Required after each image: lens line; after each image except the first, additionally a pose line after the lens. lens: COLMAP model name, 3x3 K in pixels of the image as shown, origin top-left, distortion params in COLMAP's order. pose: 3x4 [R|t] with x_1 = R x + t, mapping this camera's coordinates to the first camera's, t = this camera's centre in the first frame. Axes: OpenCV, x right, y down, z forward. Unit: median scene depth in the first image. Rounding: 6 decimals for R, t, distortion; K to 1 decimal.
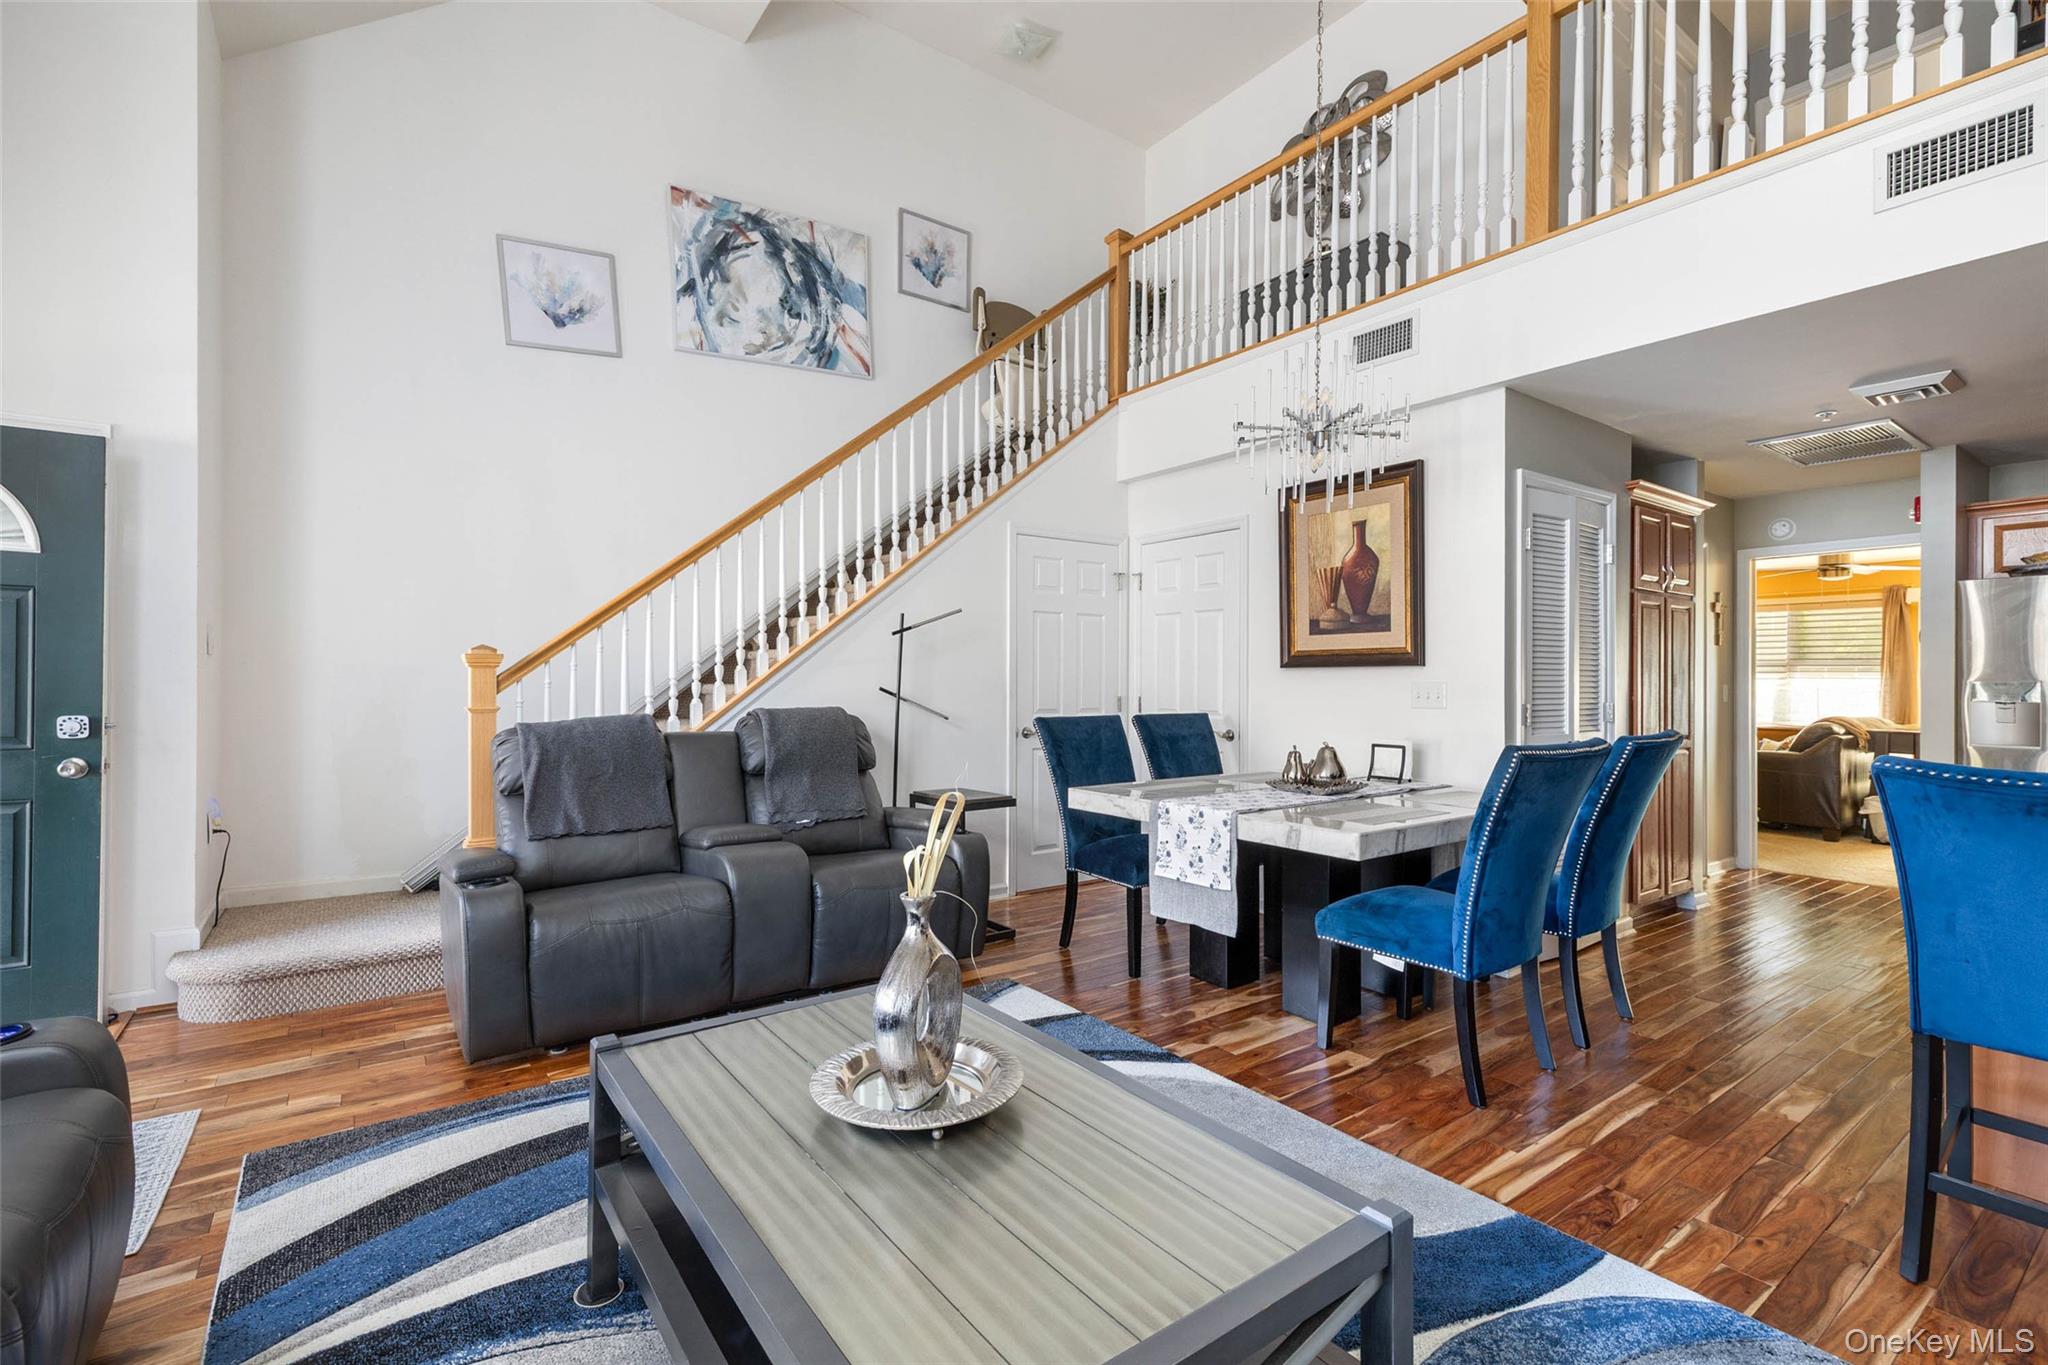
lens RADIAL K [[898.3, 0, 1016.4], [0, 898.3, 683.1], [0, 0, 1]] dist [0.000019, 0.000389]
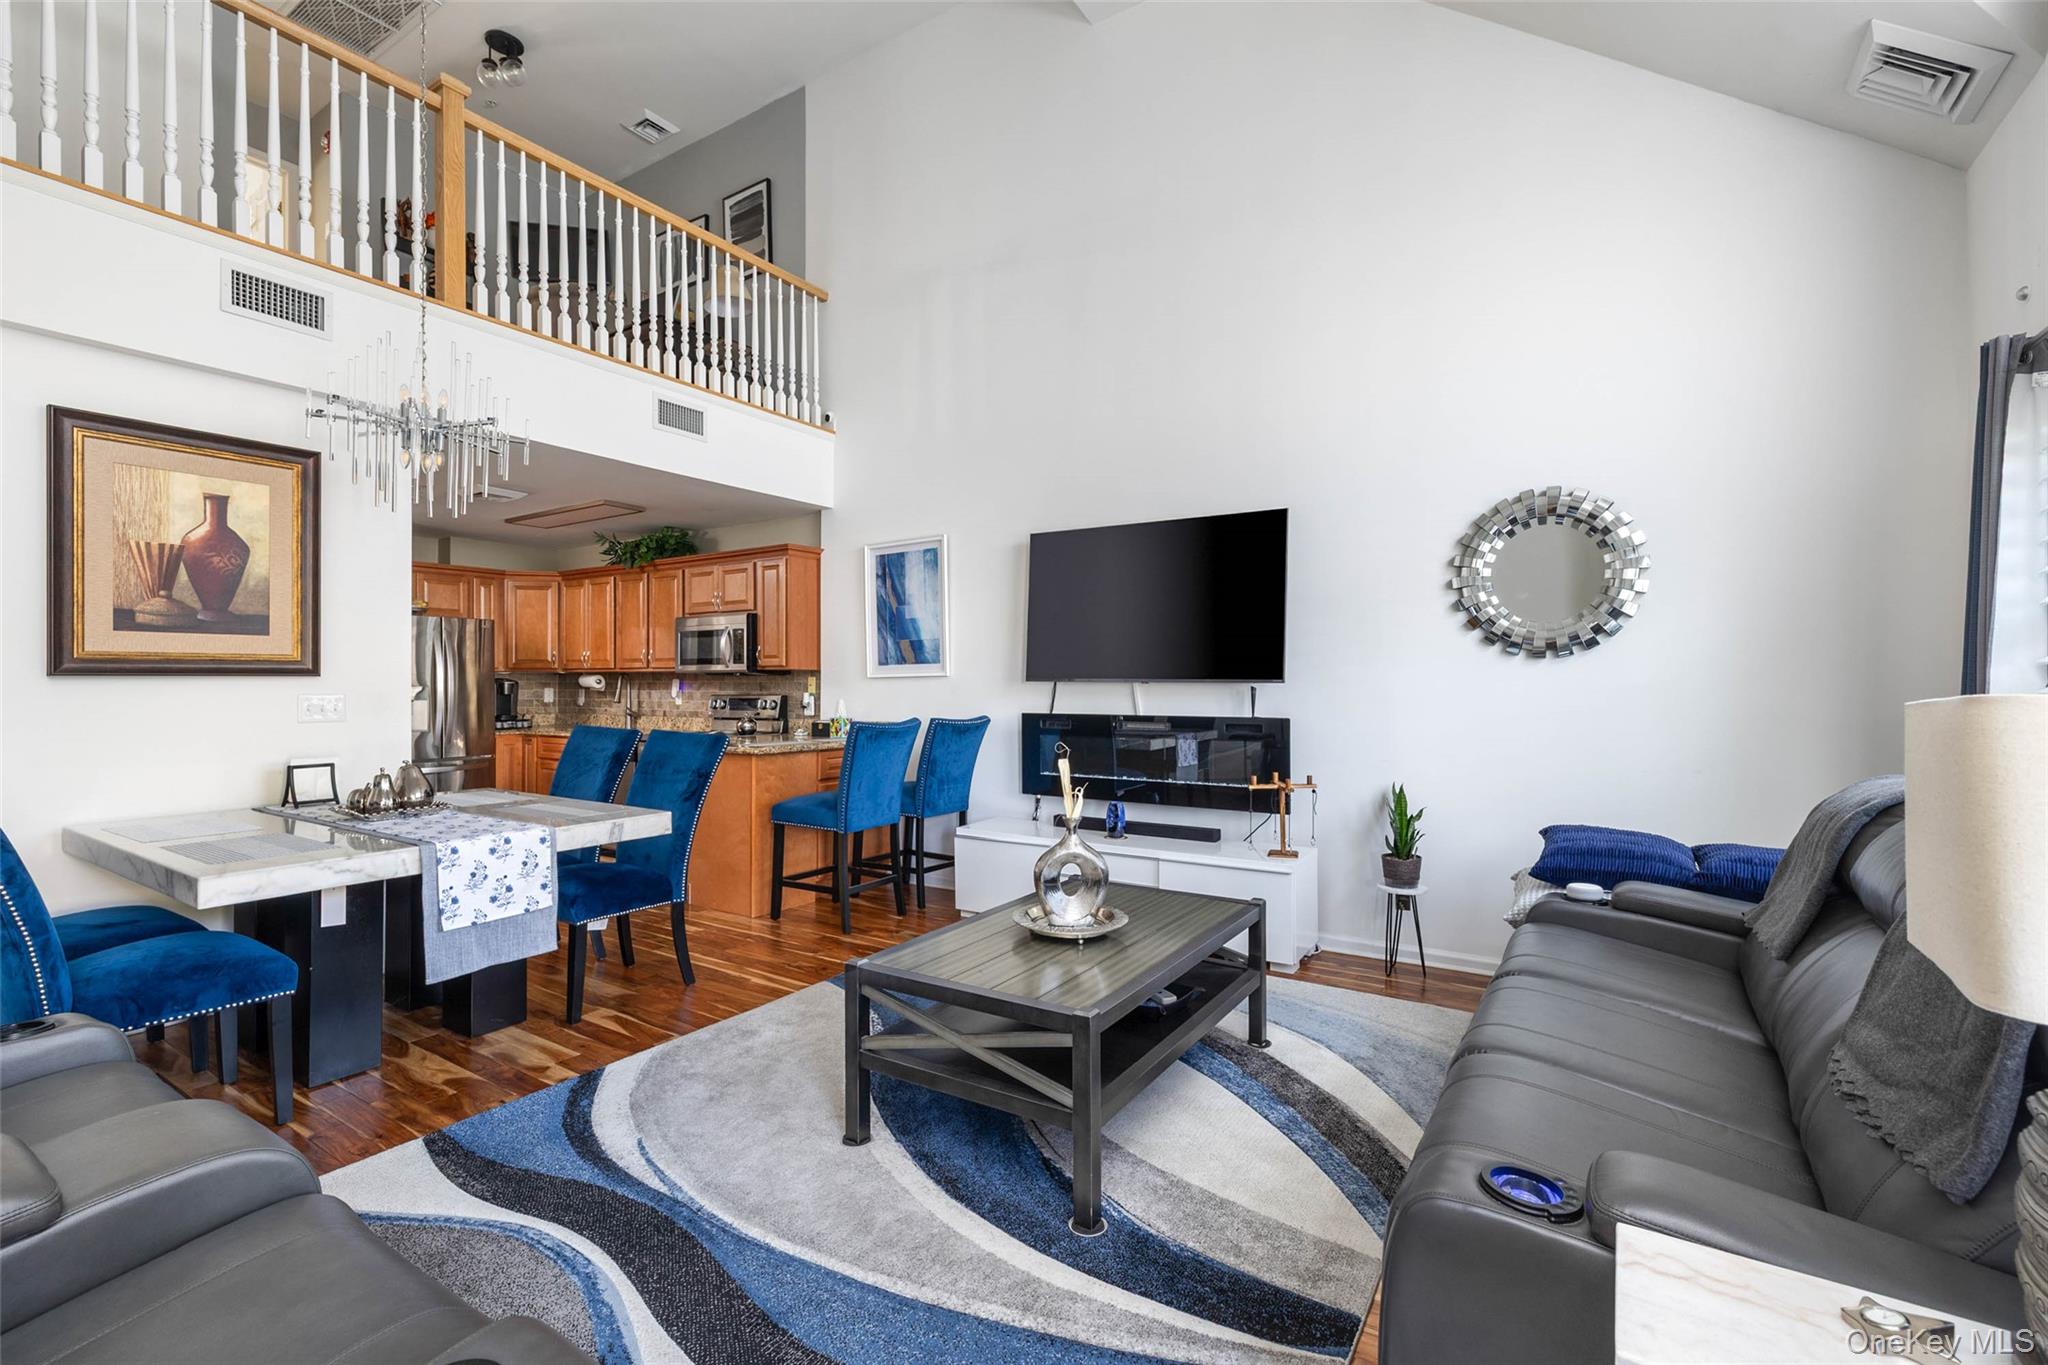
lens RADIAL K [[898.3, 0, 1016.4], [0, 898.3, 683.1], [0, 0, 1]] dist [0.000019, 0.000389]
pose [[-0.355868, -0.006856, 0.934511, -0.811950], [0.000186, 0.999973, 0.007407, -0.022721], [-0.934536, 0.002810, -0.355857, 0.800757]]
